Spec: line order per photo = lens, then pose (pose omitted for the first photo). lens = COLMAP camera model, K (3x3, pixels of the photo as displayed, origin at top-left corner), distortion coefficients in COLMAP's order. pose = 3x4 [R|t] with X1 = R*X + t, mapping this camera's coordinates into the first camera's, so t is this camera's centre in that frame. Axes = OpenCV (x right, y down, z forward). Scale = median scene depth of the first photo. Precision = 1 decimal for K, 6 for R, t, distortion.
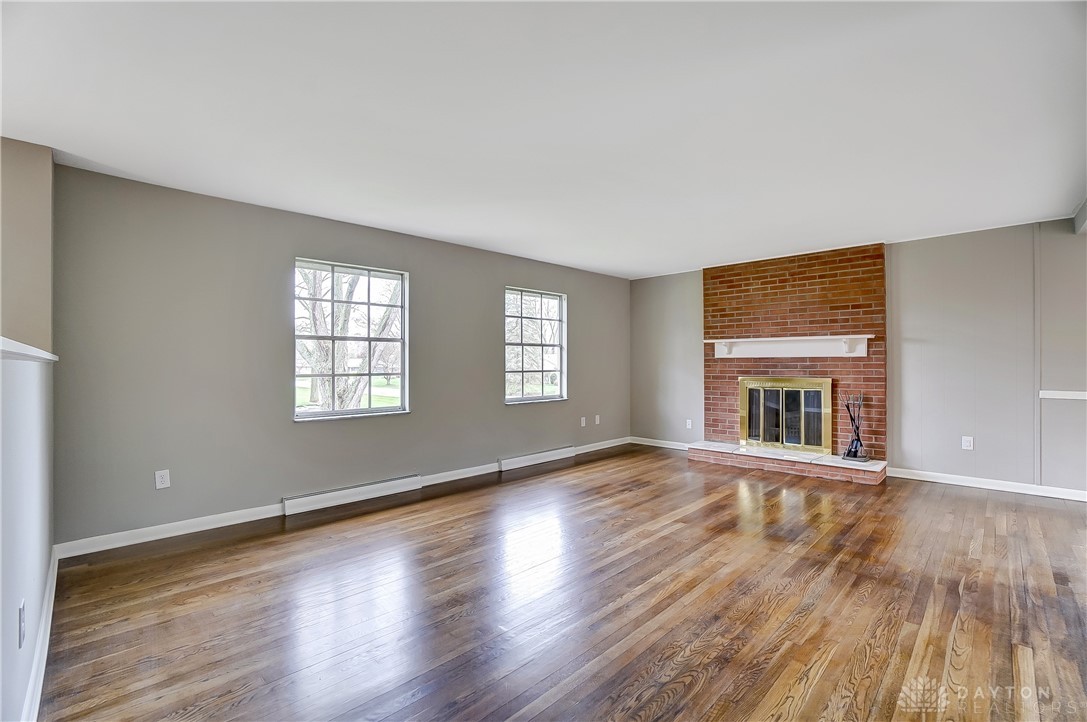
lens RADIAL K [[483.4, 0, 537.6], [0, 483.4, 359.7], [0, 0, 1]] dist [-0.030441, 0.001836]
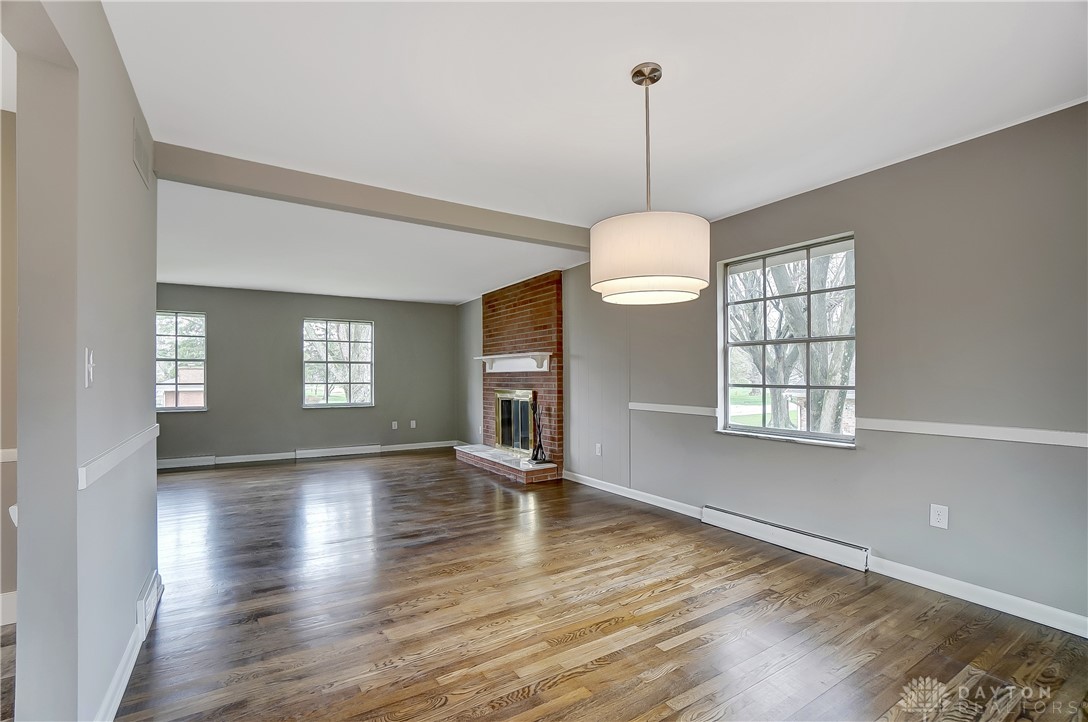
lens RADIAL K [[483.8, 0, 540.8], [0, 483.8, 378.4], [0, 0, 1]] dist [-0.030441, 0.001836]
pose [[0.971901, 0.002756, -0.235373, 0.876270], [-0.000009, 0.999932, 0.011674, -0.003108], [0.235389, -0.011344, 0.971835, -0.109551]]
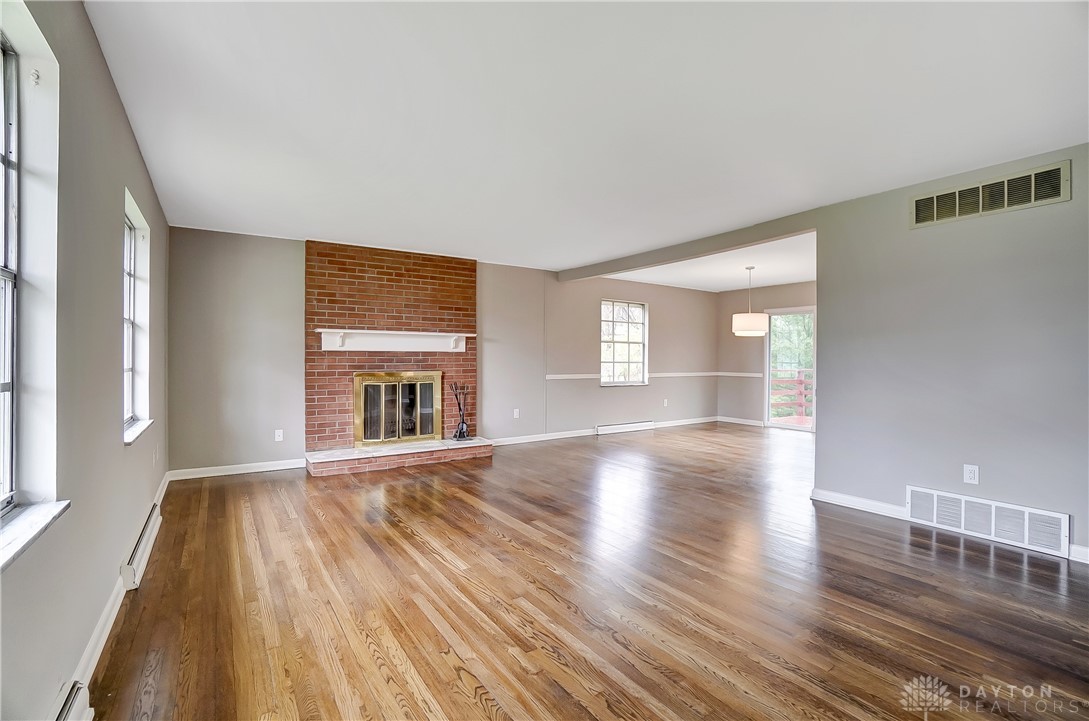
lens RADIAL K [[484.3, 0, 541.2], [0, 484.3, 358.9], [0, 0, 1]] dist [-0.030441, 0.001836]
pose [[0.214197, 0.004116, 0.976782, -0.420518], [-0.007276, 0.999970, -0.002618, 0.011670], [-0.976763, -0.006546, 0.214220, 0.515136]]
